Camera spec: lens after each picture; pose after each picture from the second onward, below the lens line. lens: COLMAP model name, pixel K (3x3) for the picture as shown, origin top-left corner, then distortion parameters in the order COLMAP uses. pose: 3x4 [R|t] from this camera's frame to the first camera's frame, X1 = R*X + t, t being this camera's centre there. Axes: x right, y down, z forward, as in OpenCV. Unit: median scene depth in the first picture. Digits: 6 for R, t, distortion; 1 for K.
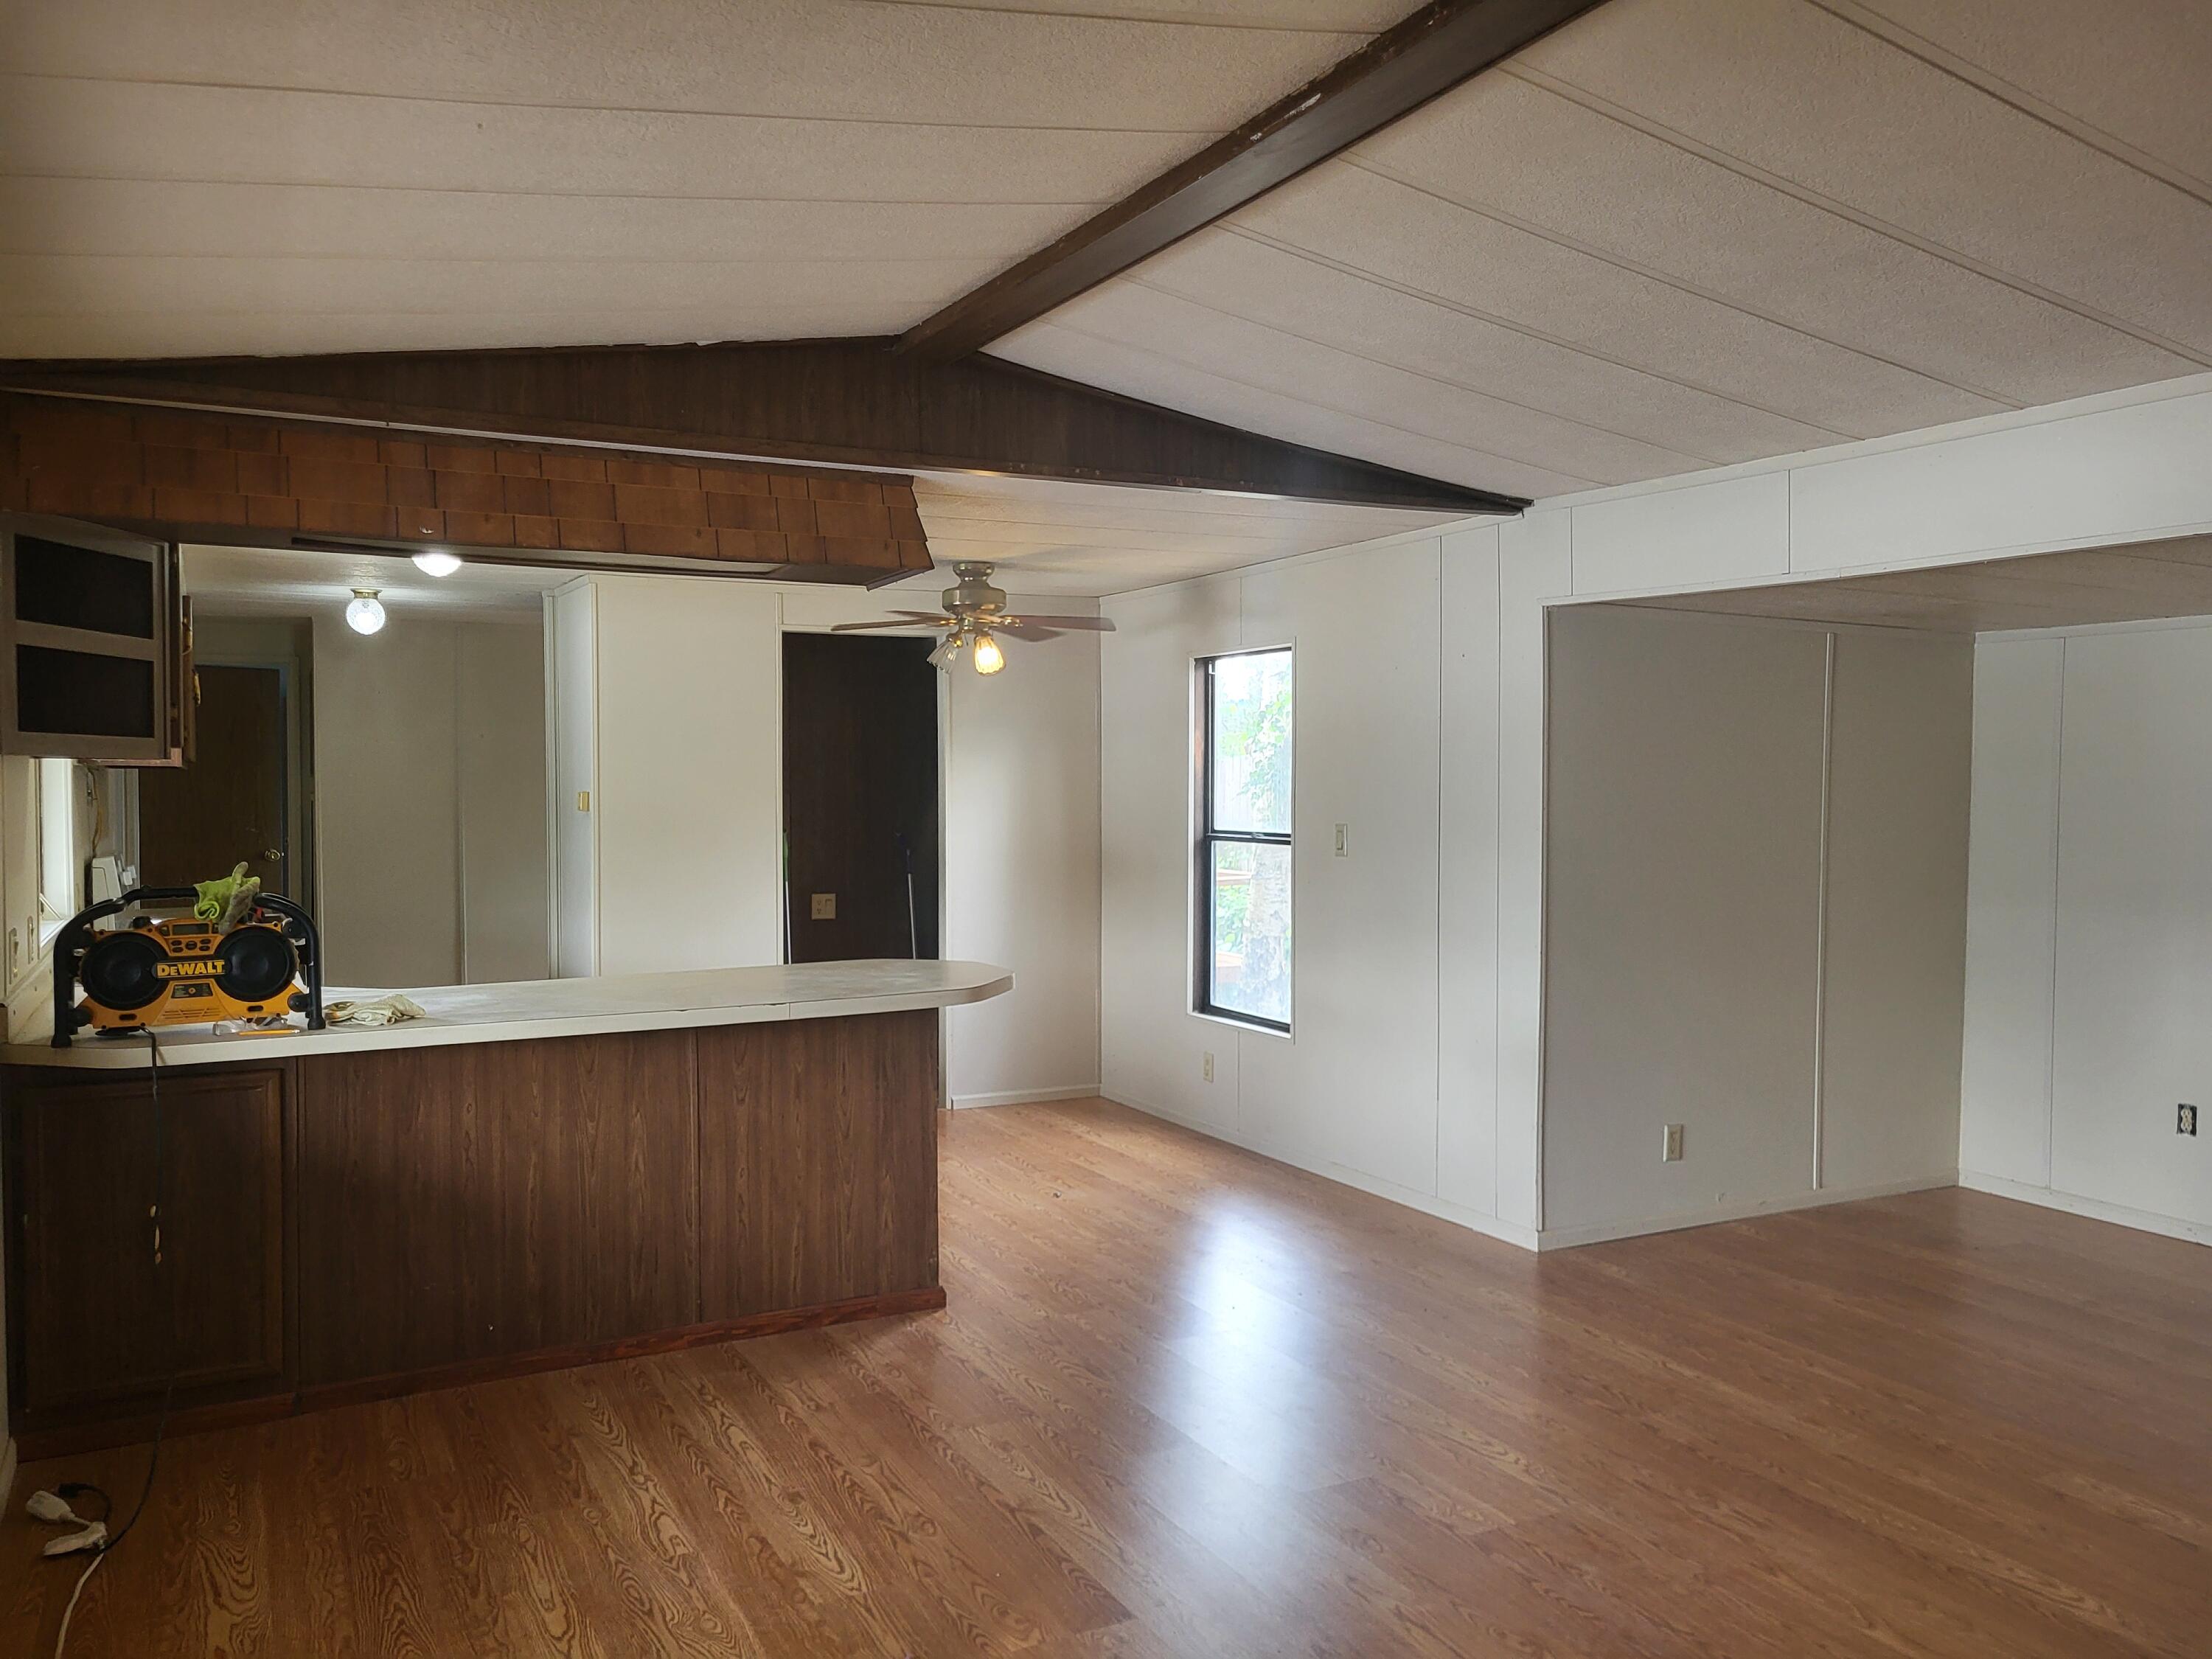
lens RADIAL K [[1685.8, 0, 1087.7], [0, 1685.8, 809.7], [0, 0, 1]] dist [0.065334, -0.061565]
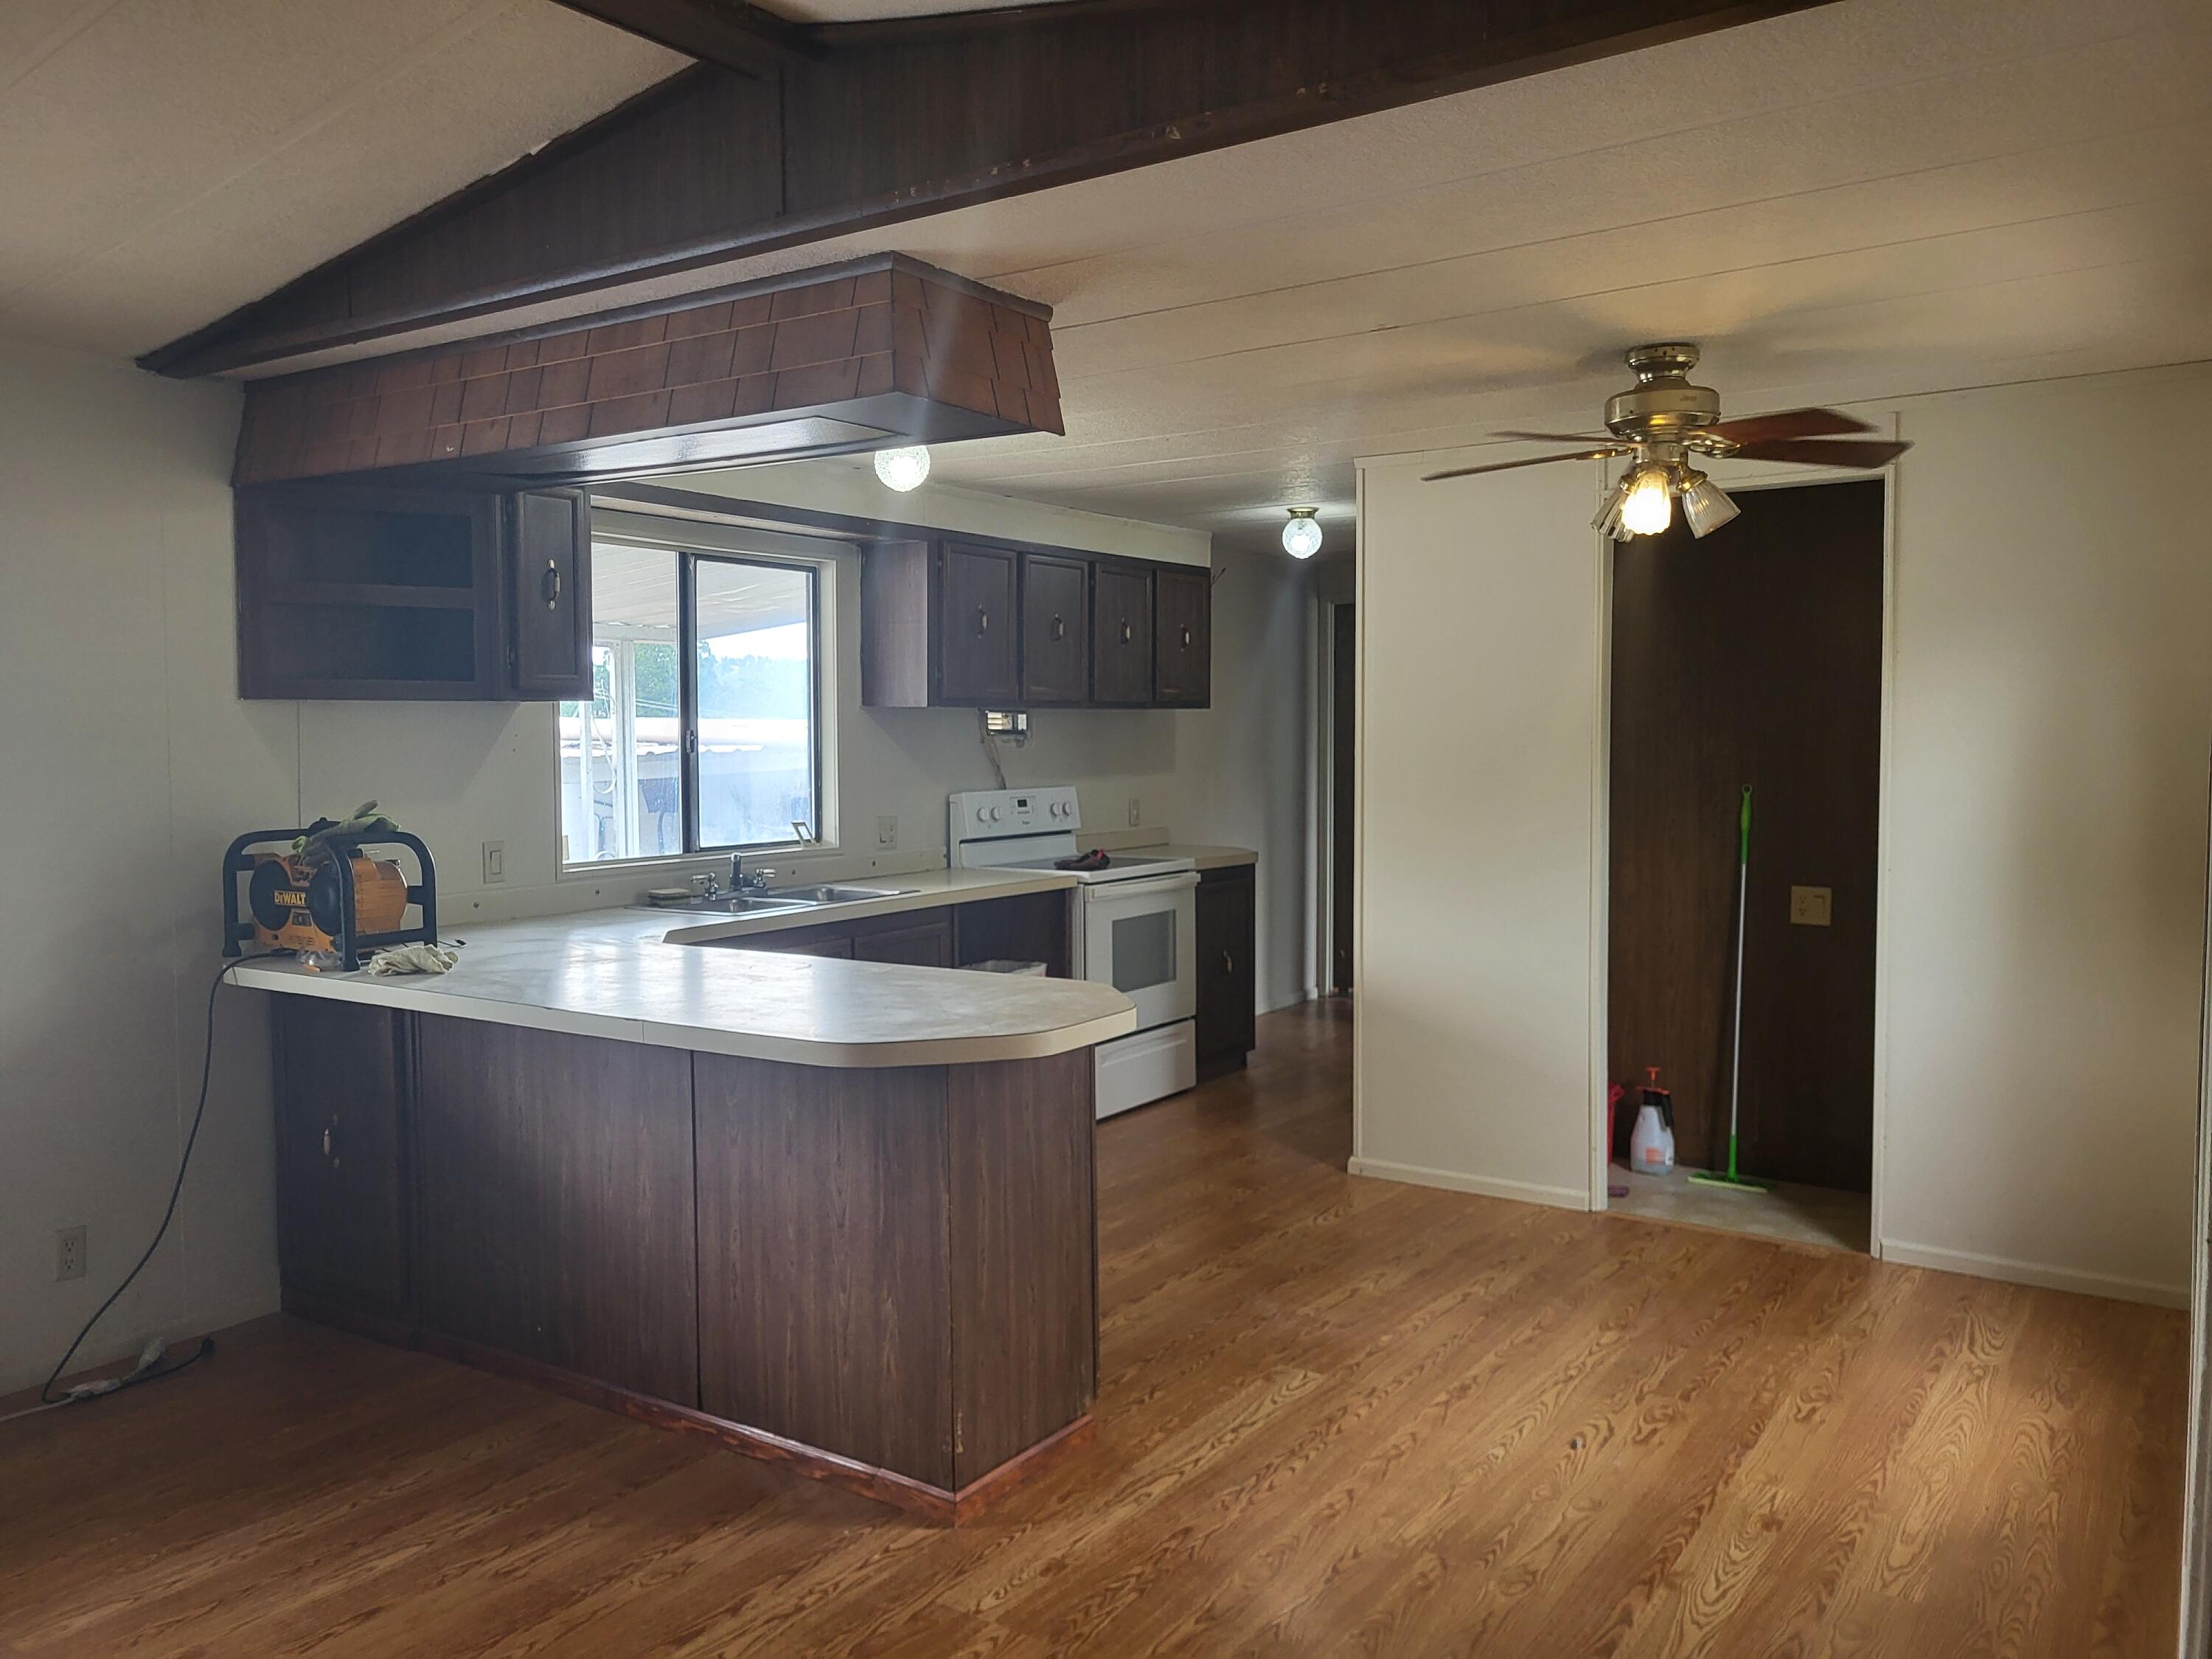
lens RADIAL K [[1685.8, 0, 1087.7], [0, 1685.8, 809.7], [0, 0, 1]] dist [0.065334, -0.061565]
pose [[0.473332, 0.042876, -0.879840, 0.549843], [-0.010381, 0.999017, 0.043099, -0.011557], [0.880823, -0.011266, 0.473312, 0.805404]]
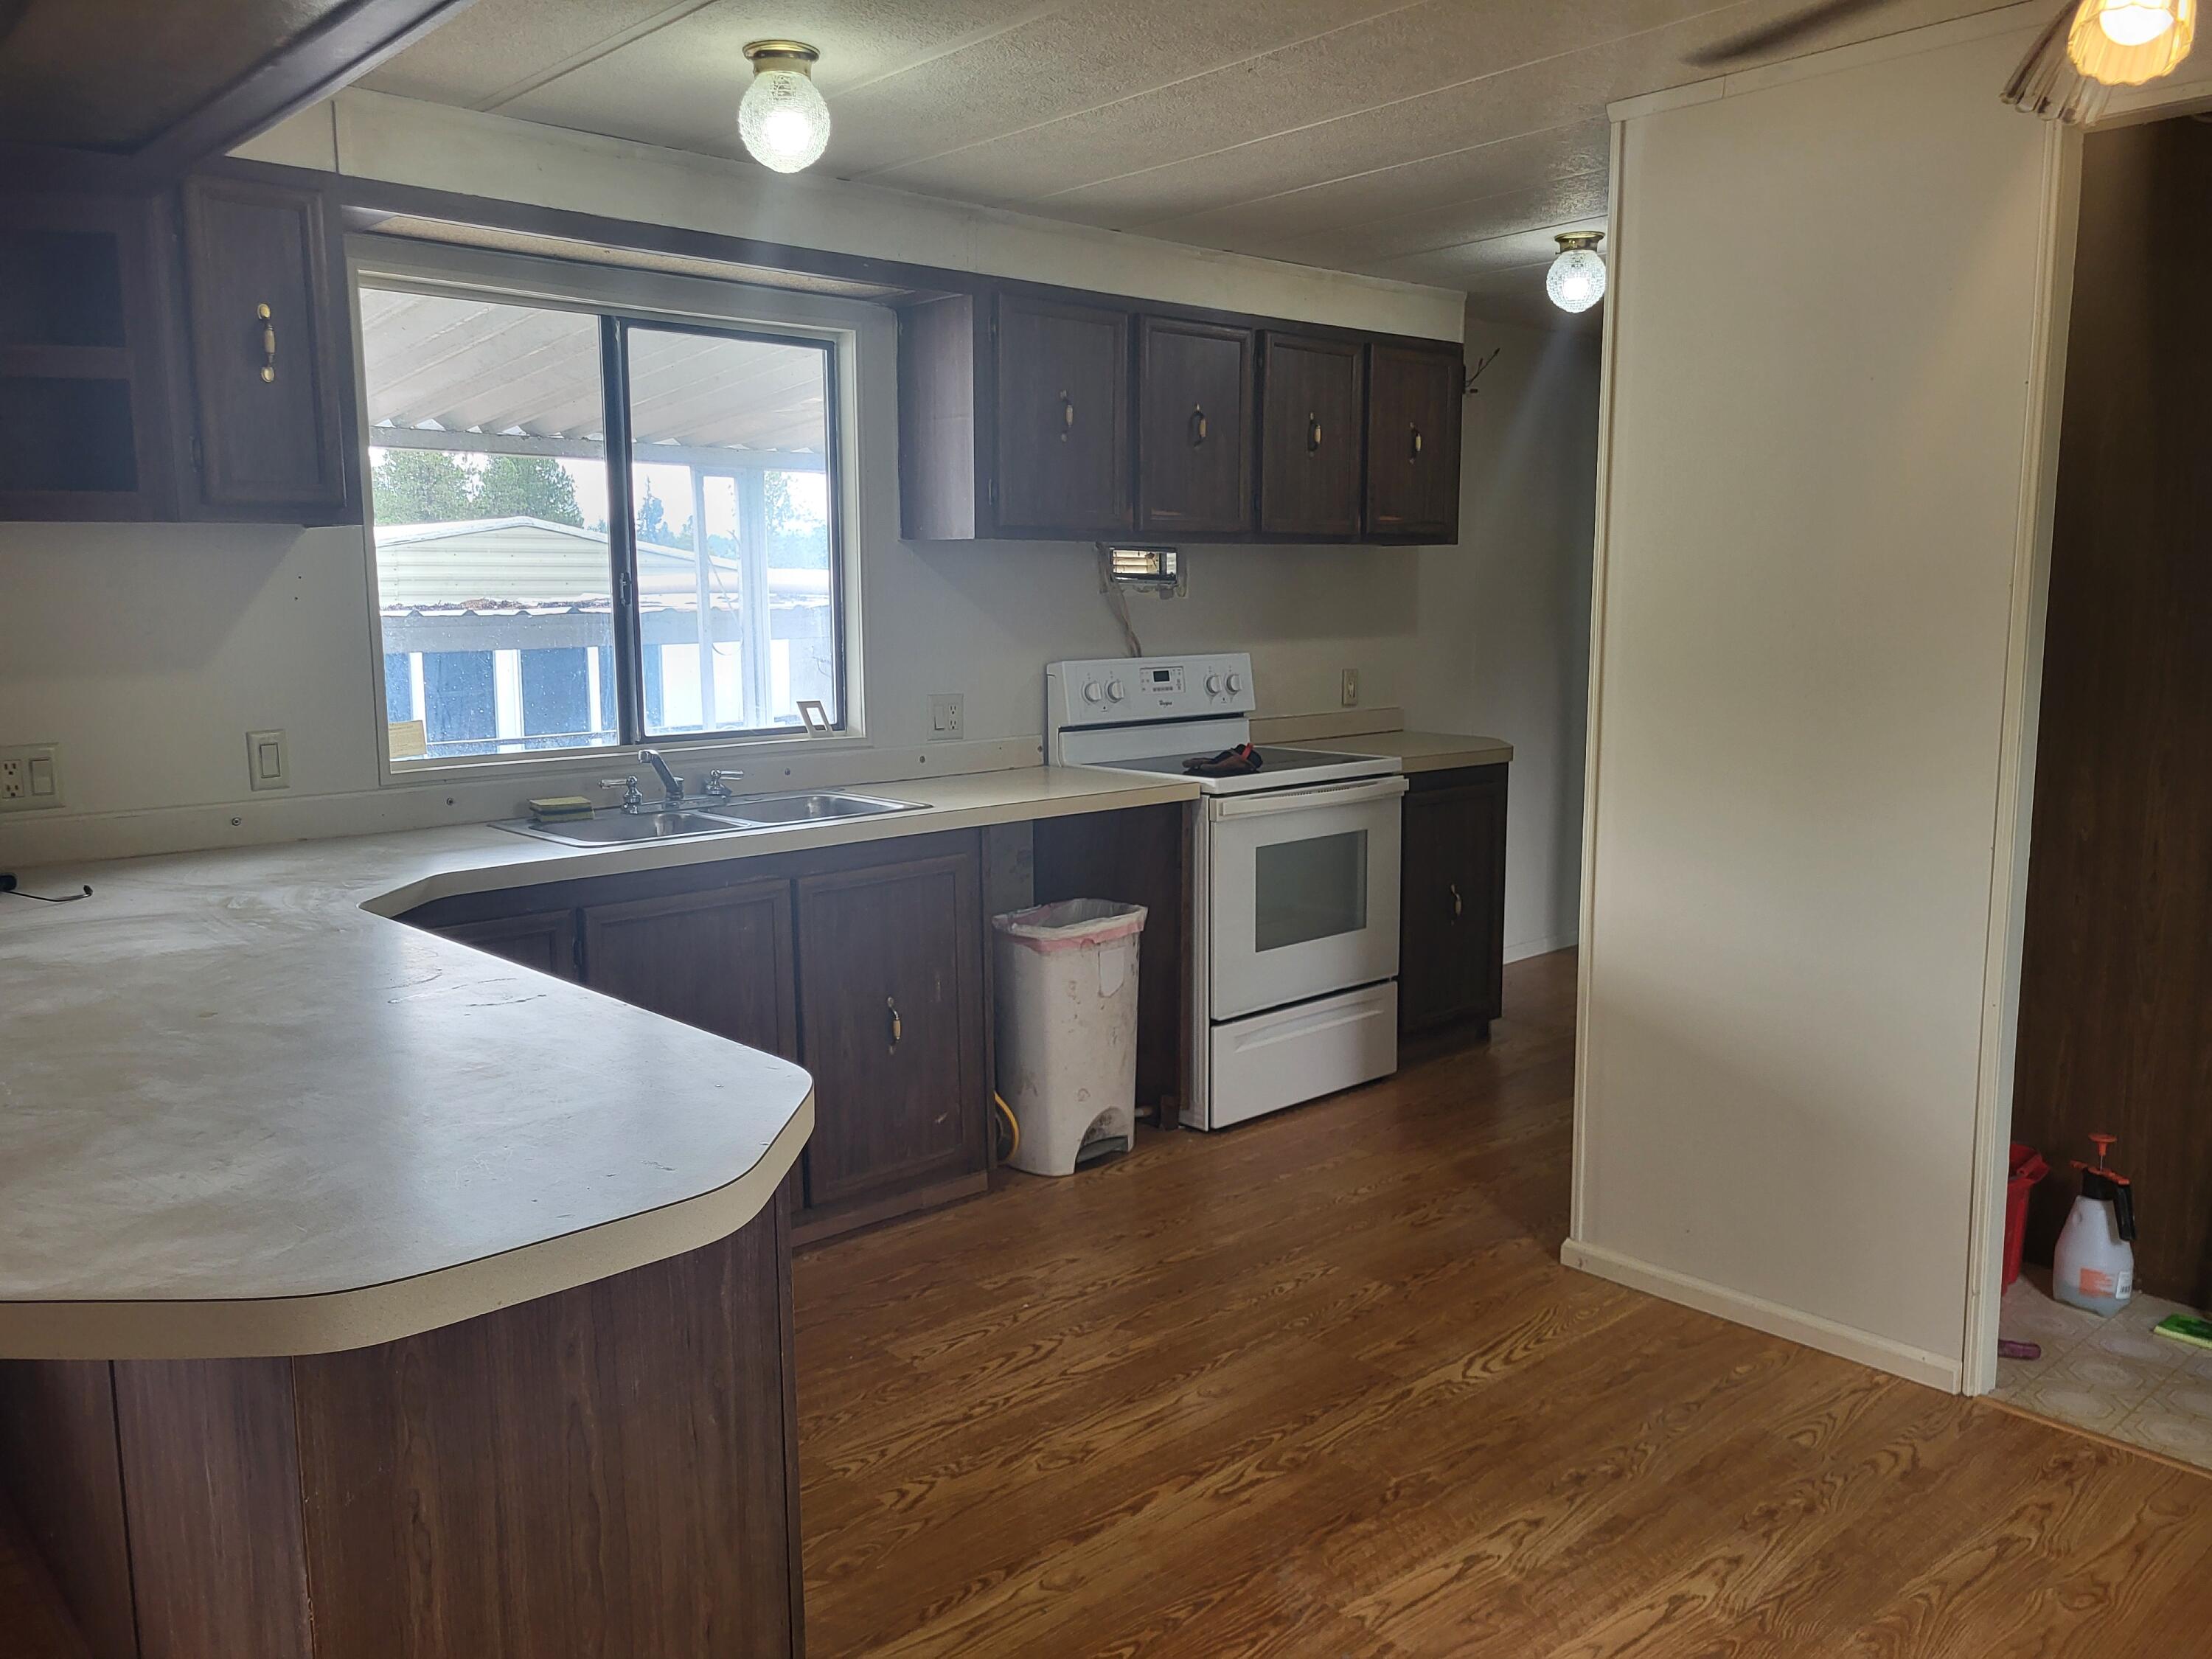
lens RADIAL K [[1685.8, 0, 1087.7], [0, 1685.8, 809.7], [0, 0, 1]] dist [0.065334, -0.061565]
pose [[0.251296, 0.128714, -0.959314, 0.237826], [-0.009487, 0.991399, 0.130533, -0.008263], [0.967864, -0.023702, 0.250355, 1.154234]]
